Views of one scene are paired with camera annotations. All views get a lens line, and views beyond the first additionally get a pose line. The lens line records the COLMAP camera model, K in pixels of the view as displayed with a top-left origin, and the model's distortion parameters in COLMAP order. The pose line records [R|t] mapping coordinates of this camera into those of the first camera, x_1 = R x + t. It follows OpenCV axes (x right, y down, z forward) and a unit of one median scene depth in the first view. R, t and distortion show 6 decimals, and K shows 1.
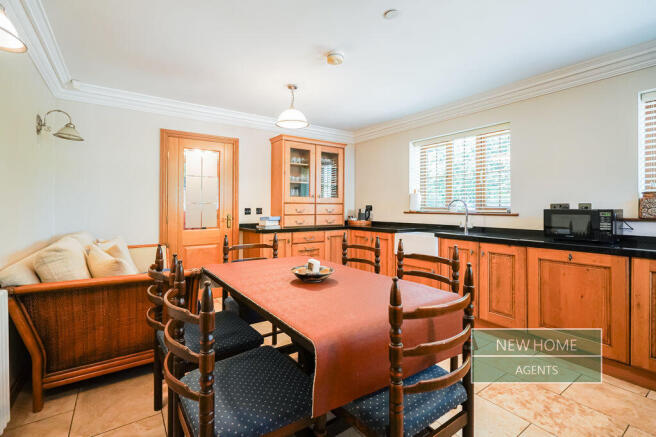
lens RADIAL K [[306.3, 0, 329.9], [0, 306.3, 206.7], [0, 0, 1]] dist [-0.000484, 0.000356]
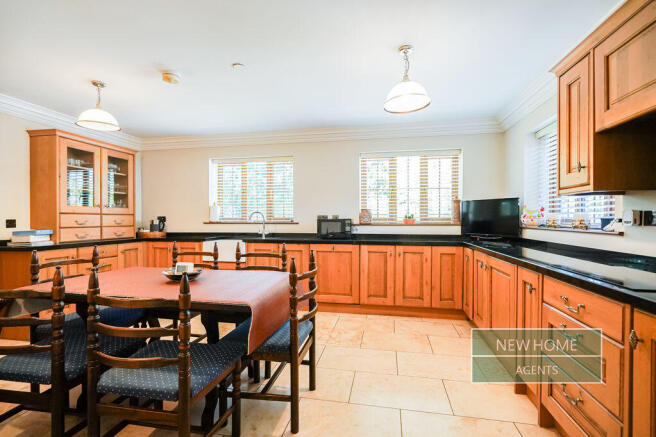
lens RADIAL K [[302.1, 0, 328.0], [0, 302.1, 218.5], [0, 0, 1]] dist [-0.001433, -0.000132]
pose [[0.724047, -0.001874, 0.689748, -0.189189], [0.001933, 0.999998, 0.000689, 0.003325], [-0.689748, 0.000834, 0.724049, -0.081840]]
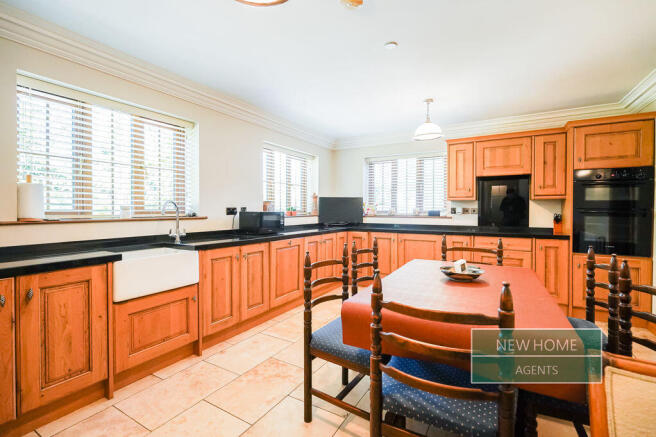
lens RADIAL K [[306.3, 0, 329.9], [0, 306.3, 206.7], [0, 0, 1]] dist [-0.000484, 0.000356]
pose [[-0.415586, 0.011024, 0.909487, -0.371164], [0.005026, 0.999939, -0.009823, 0.001341], [-0.909540, 0.000489, -0.415616, 0.792638]]
